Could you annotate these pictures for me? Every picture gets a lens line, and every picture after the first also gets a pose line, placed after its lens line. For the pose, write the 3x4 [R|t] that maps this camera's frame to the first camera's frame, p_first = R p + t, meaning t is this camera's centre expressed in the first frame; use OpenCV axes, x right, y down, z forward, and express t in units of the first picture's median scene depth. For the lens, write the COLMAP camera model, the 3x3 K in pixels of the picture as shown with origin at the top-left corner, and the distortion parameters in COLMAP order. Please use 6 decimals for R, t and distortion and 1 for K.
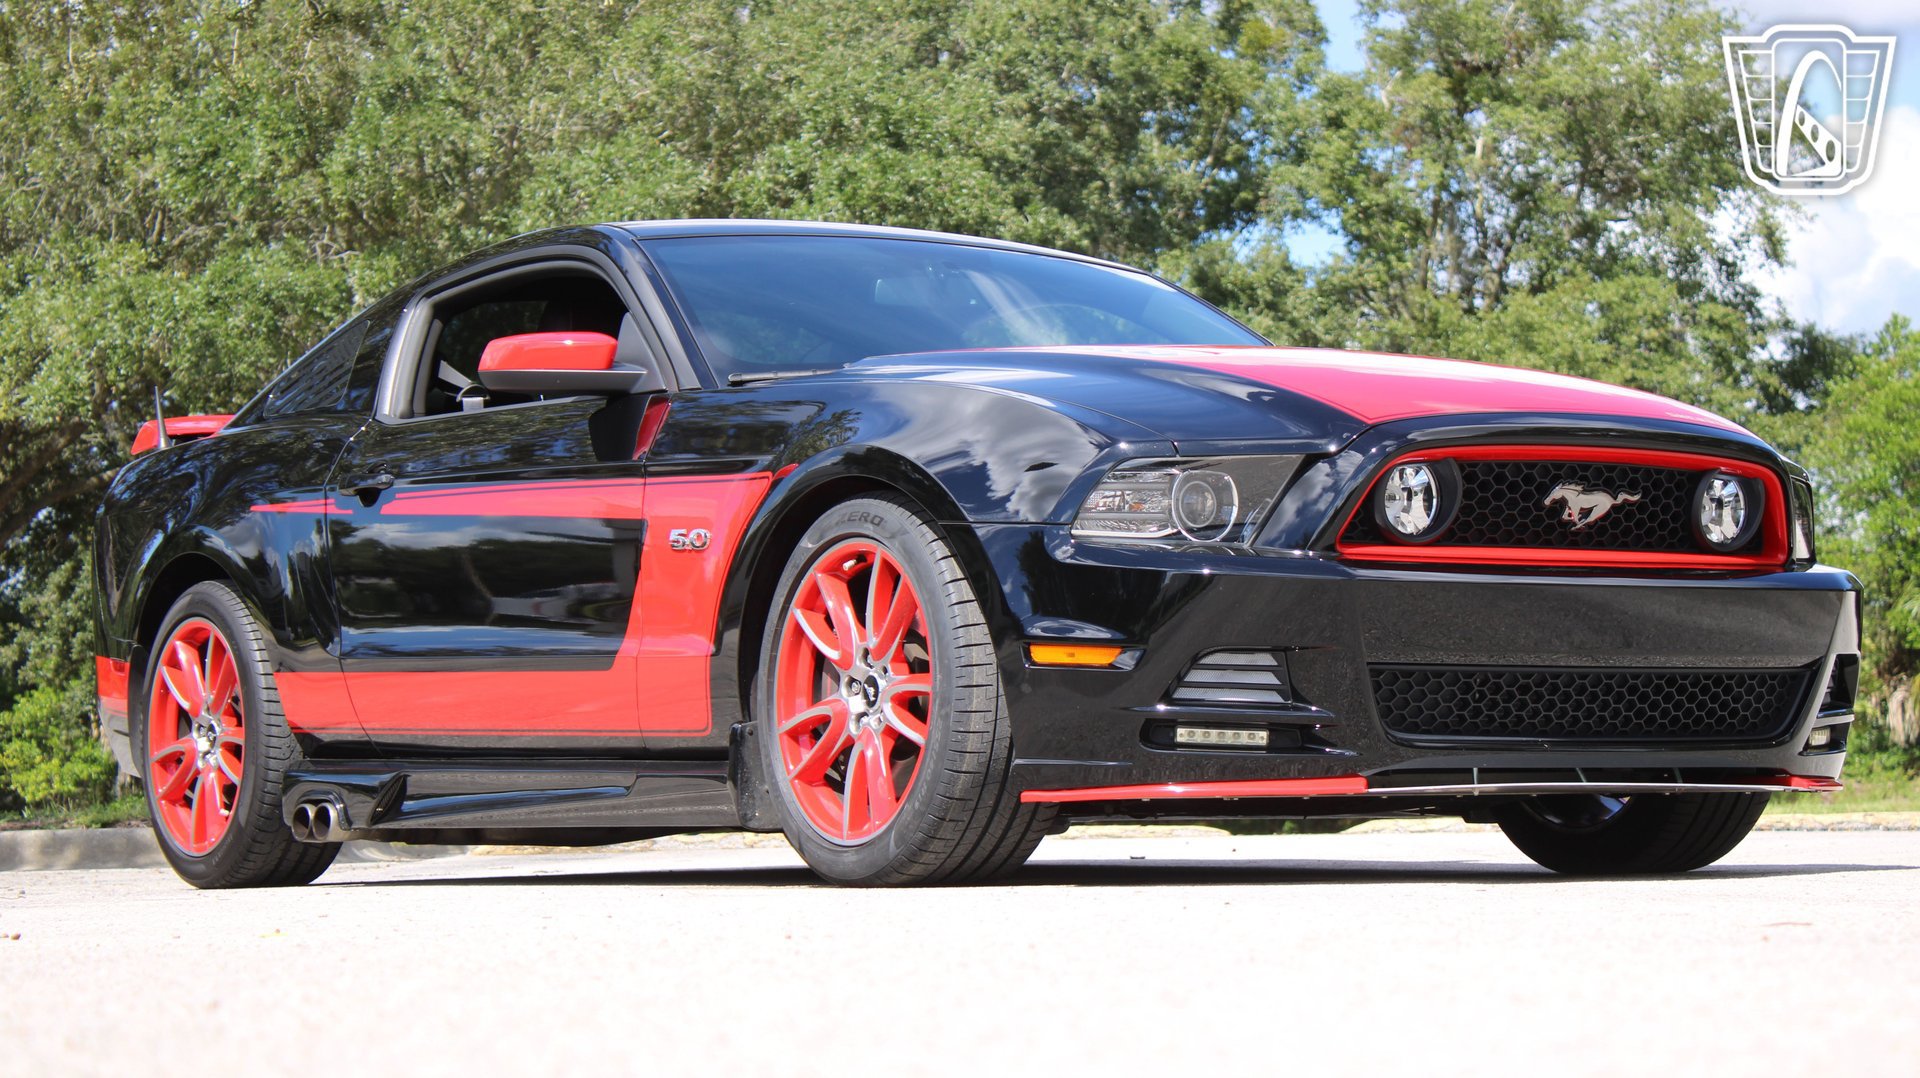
lens RADIAL K [[4579.7, 0, 965.7], [0, 4579.7, 533.0], [0, 0, 1]] dist [0.044943, 0.000000]
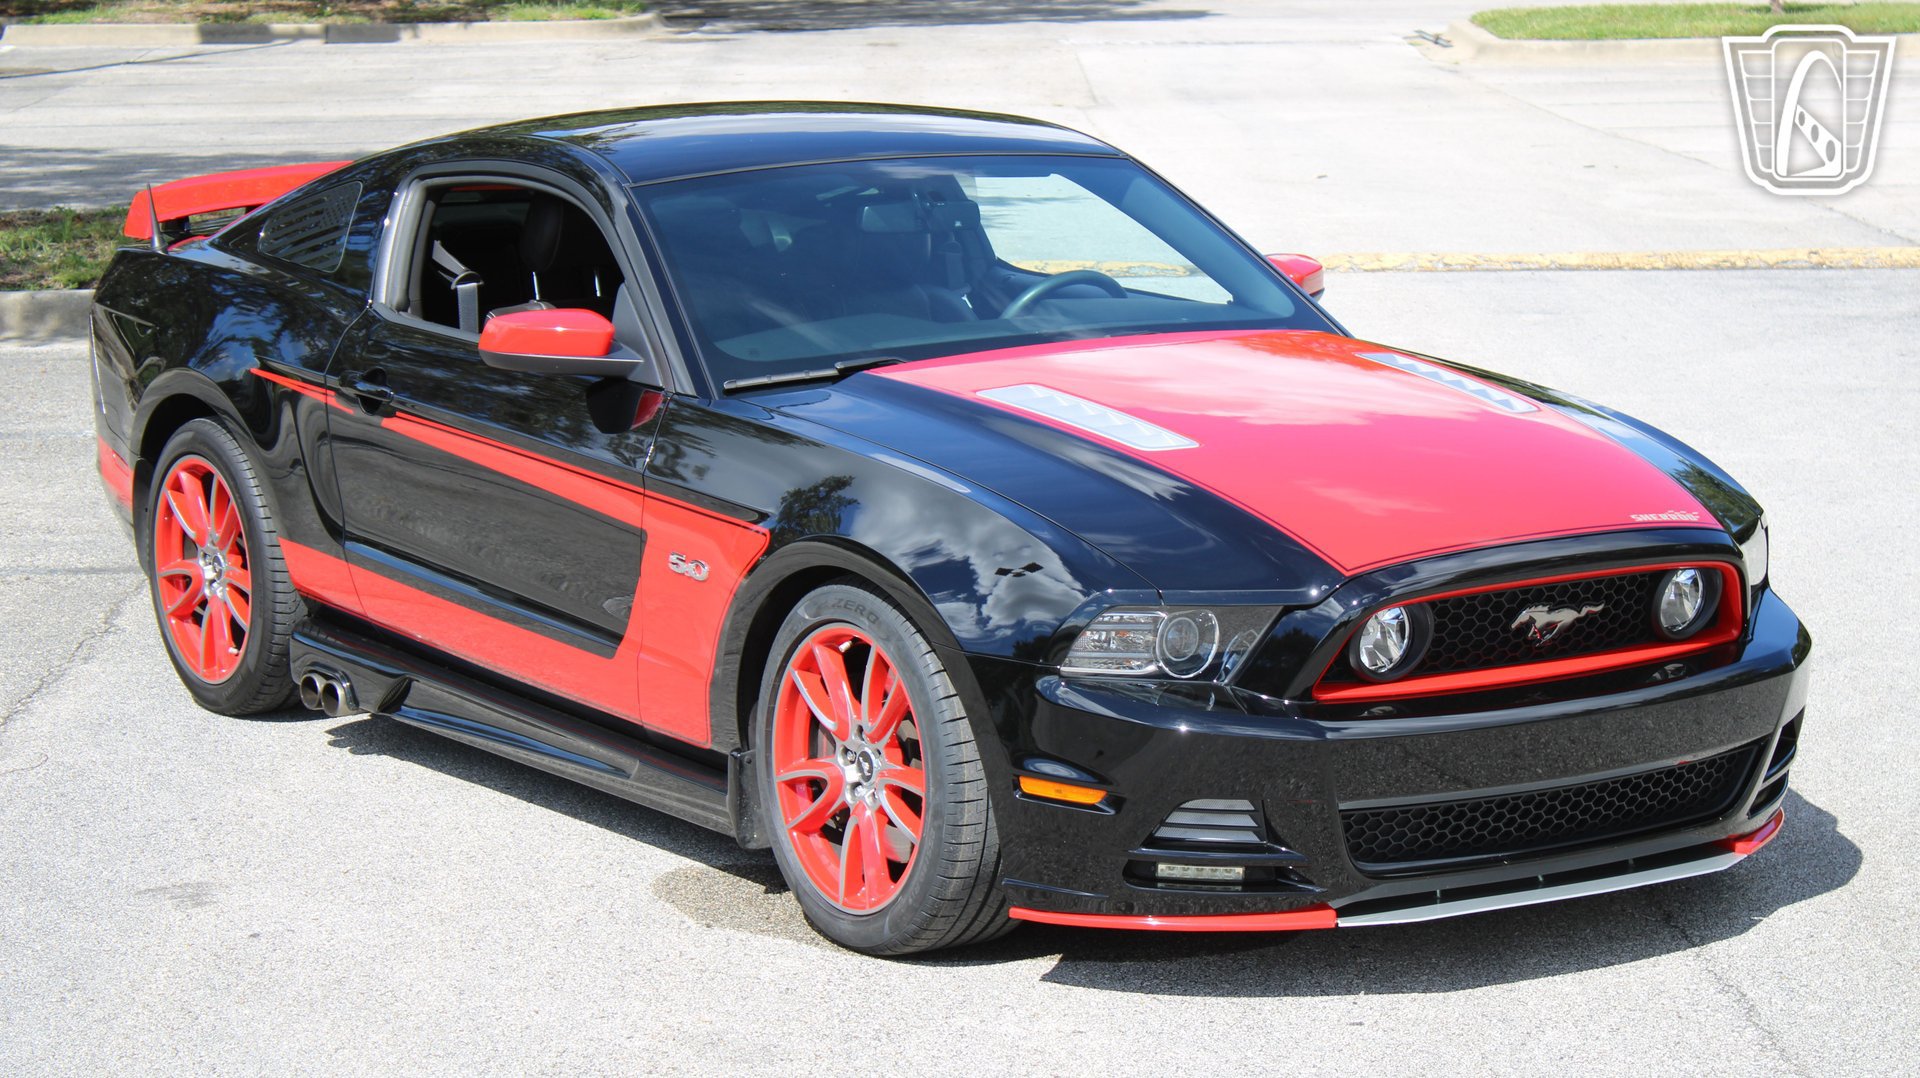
lens RADIAL K [[4579.7, 0, 956.9], [0, 4579.7, 535.6], [0, 0, 1]] dist [0.044943, 0.000000]
pose [[0.999921, 0.004558, 0.011689, -0.012207], [-0.007041, 0.974979, 0.222187, -0.249266], [-0.010384, -0.222252, 0.974934, -0.013276]]
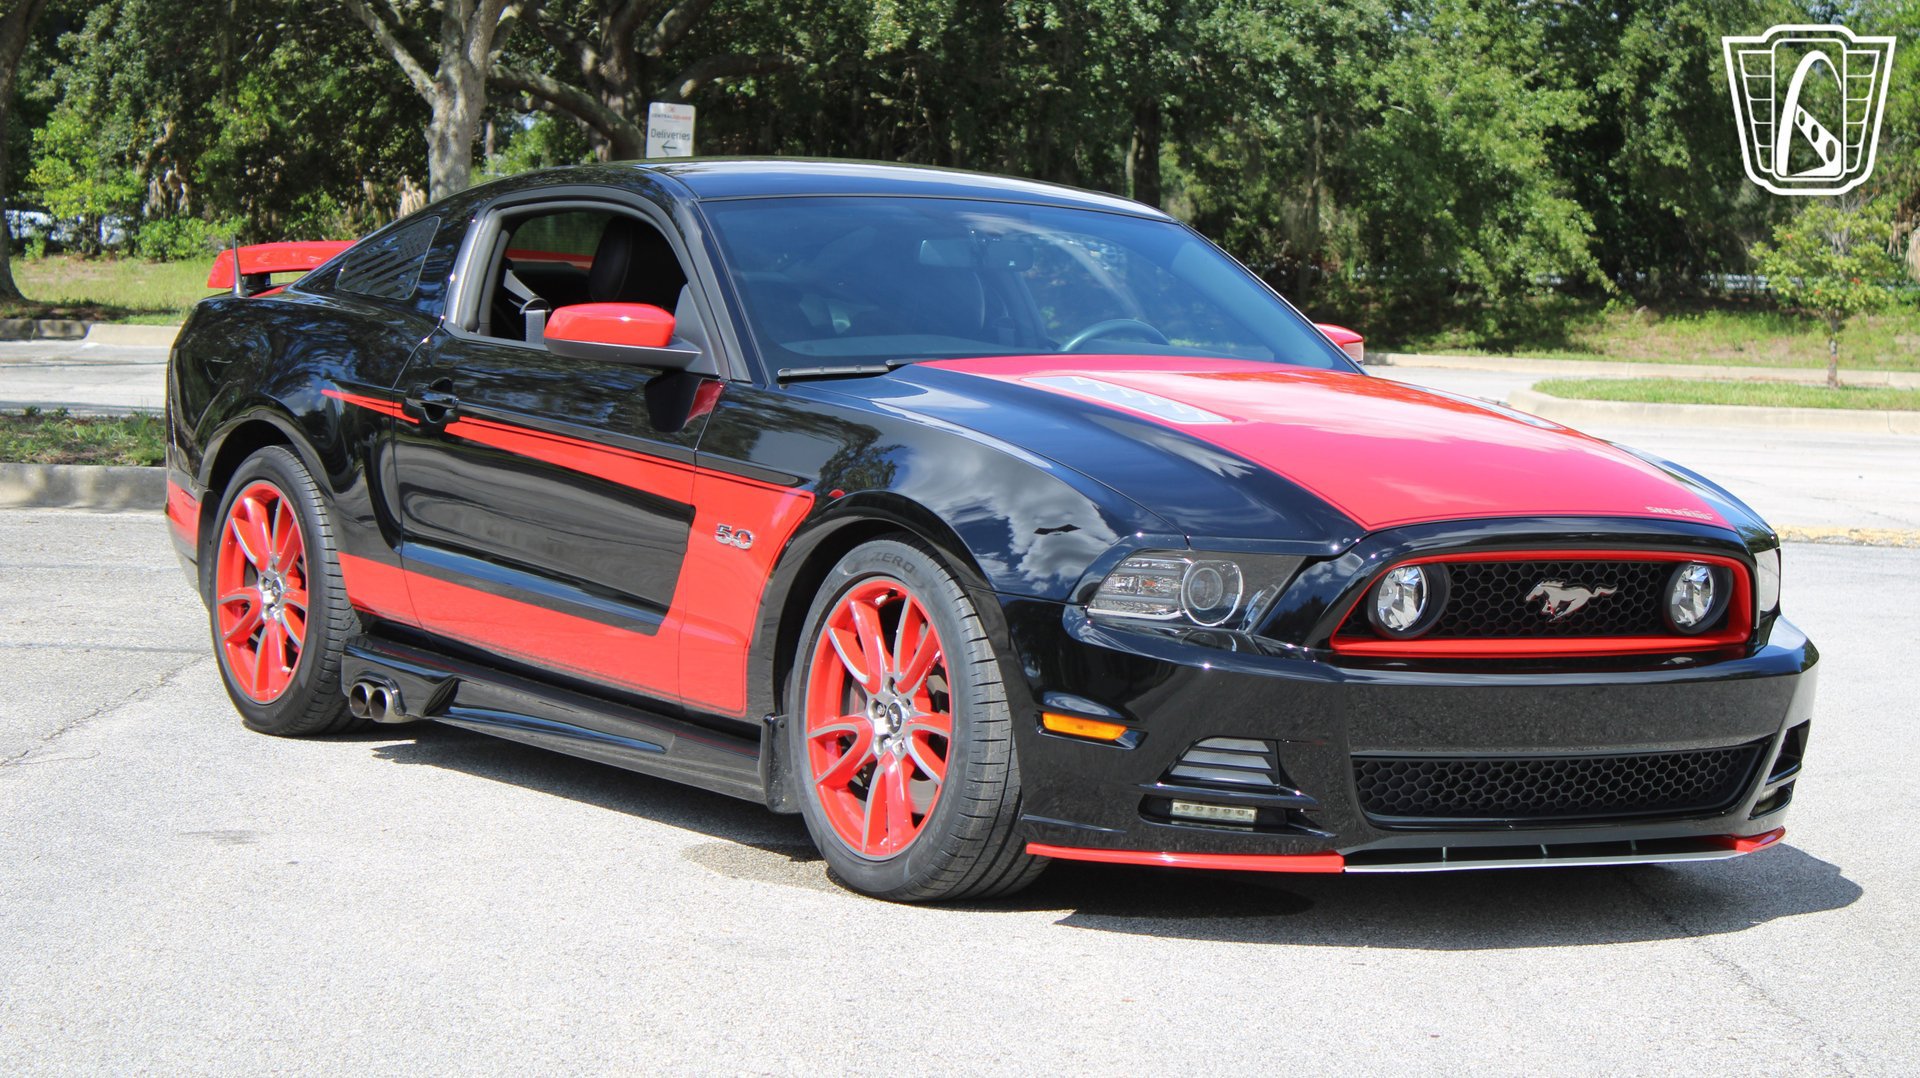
lens RADIAL K [[4579.7, 0, 956.9], [0, 4579.7, 543.6], [0, 0, 1]] dist [0.044943, 0.000000]
pose [[0.998400, 0.056467, -0.002864, -0.005208], [-0.055593, 0.989656, 0.132250, -0.149459], [0.010303, -0.131880, 0.991212, -0.068271]]
